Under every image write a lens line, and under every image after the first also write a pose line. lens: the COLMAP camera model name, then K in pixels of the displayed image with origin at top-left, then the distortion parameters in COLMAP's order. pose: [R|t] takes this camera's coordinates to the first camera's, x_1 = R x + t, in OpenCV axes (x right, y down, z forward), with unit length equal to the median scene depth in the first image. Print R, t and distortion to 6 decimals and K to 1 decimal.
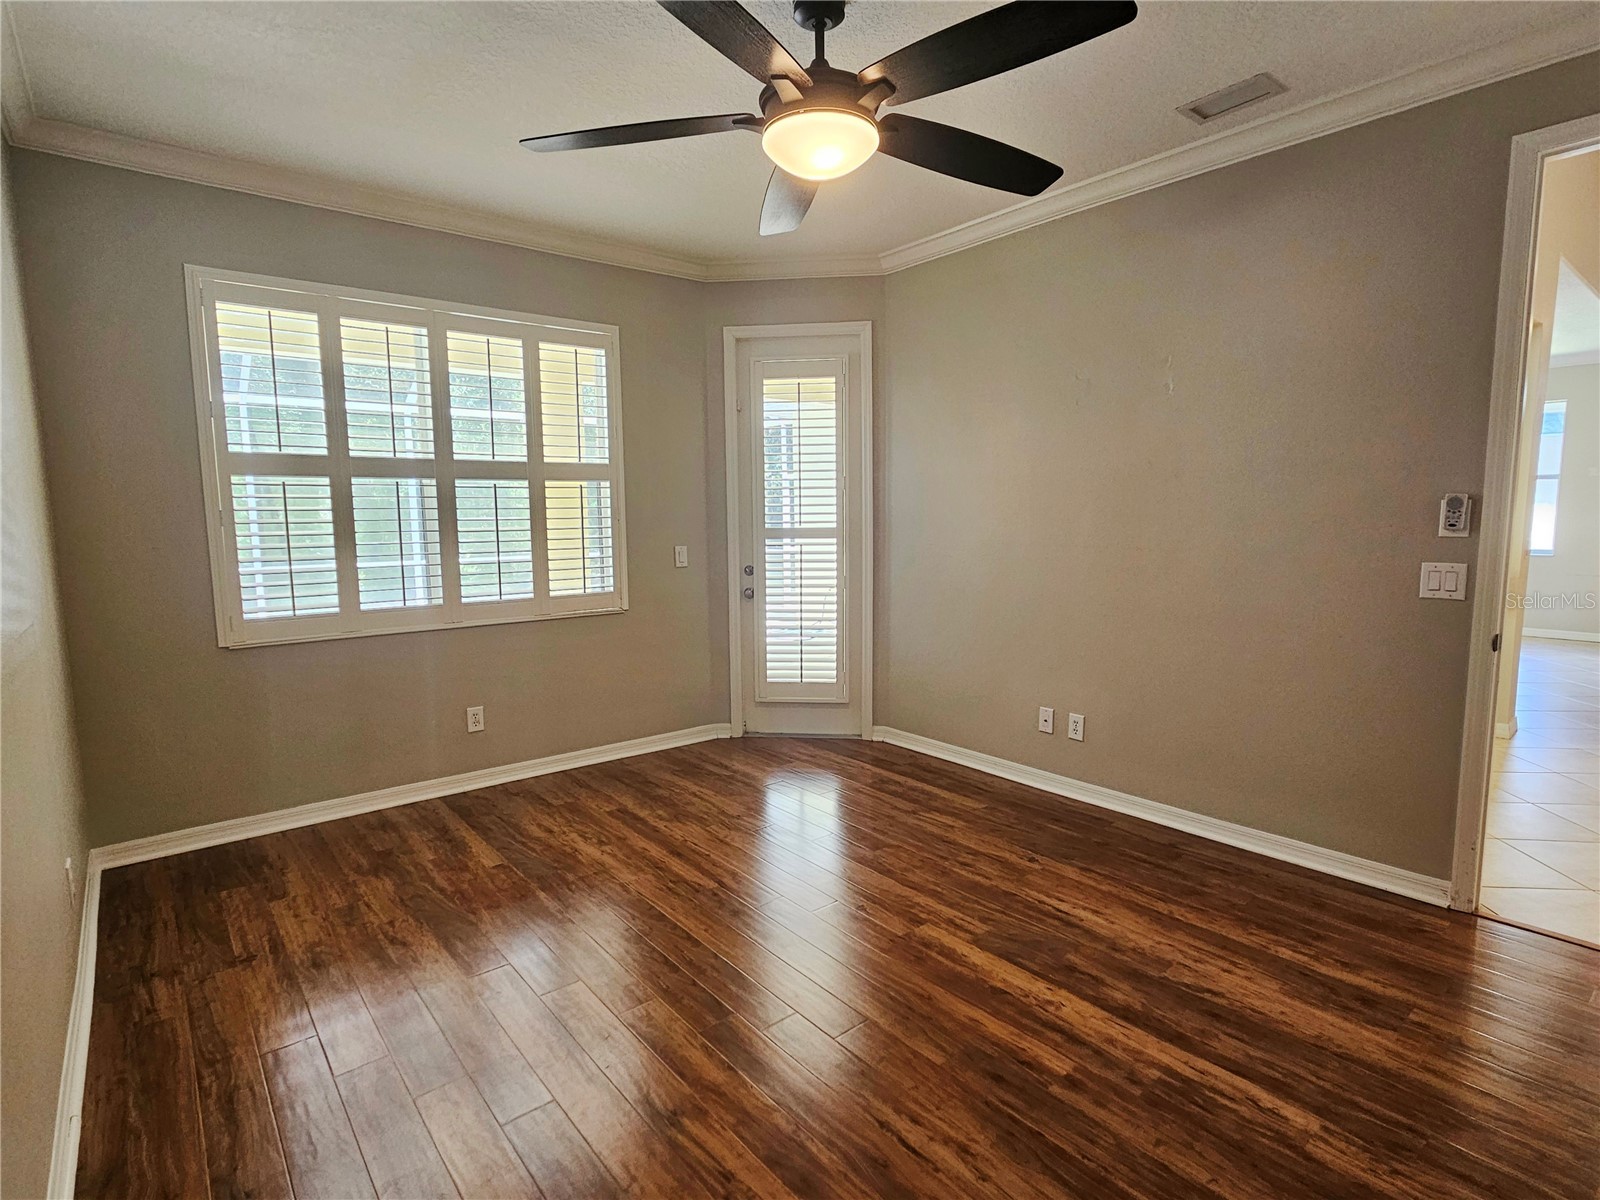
lens RADIAL K [[819.9, 0, 800.0], [0, 819.9, 600.0], [0, 0, 1]] dist [-0.000929, -0.000083]
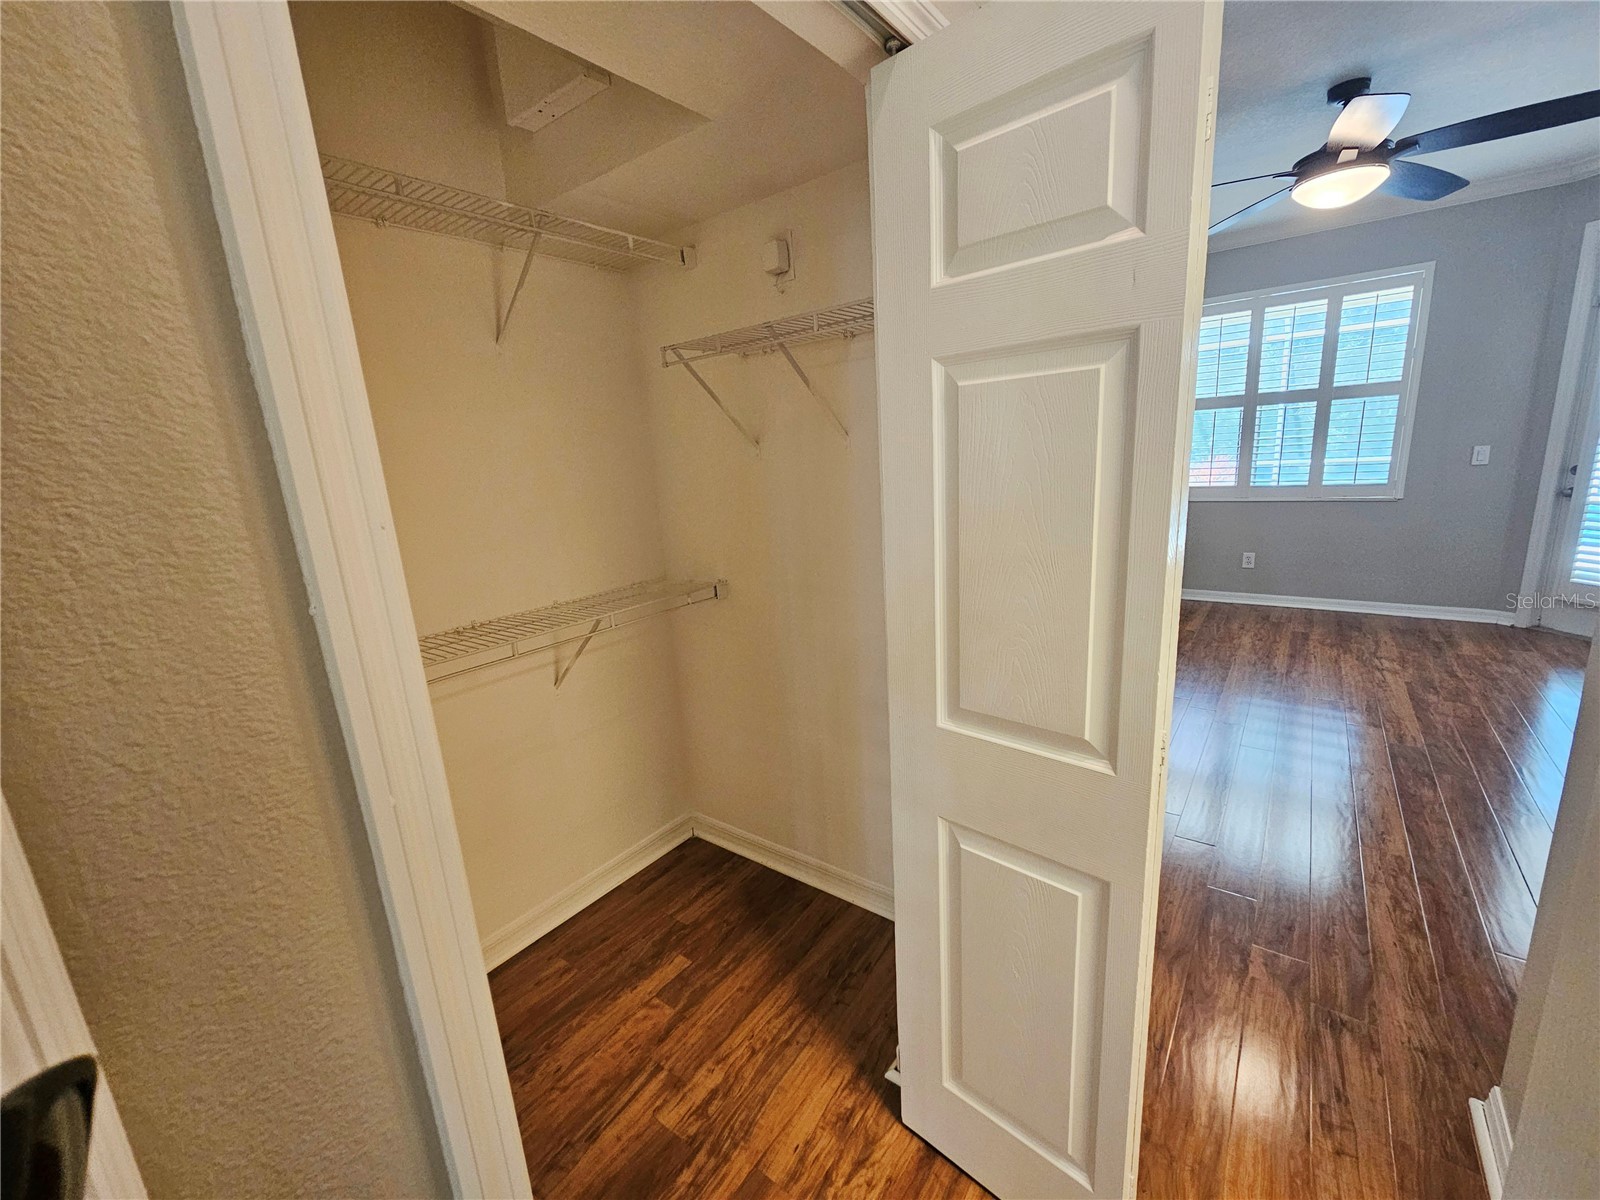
lens RADIAL K [[654.4, 0, 800.0], [0, 654.4, 600.0], [0, 0, 1]] dist [0.000621, 0.000157]
pose [[0.244684, 0.215076, -0.945448, 0.615494], [-0.042292, 0.976527, 0.211201, -0.011361], [0.968680, -0.011693, 0.248036, -0.161181]]
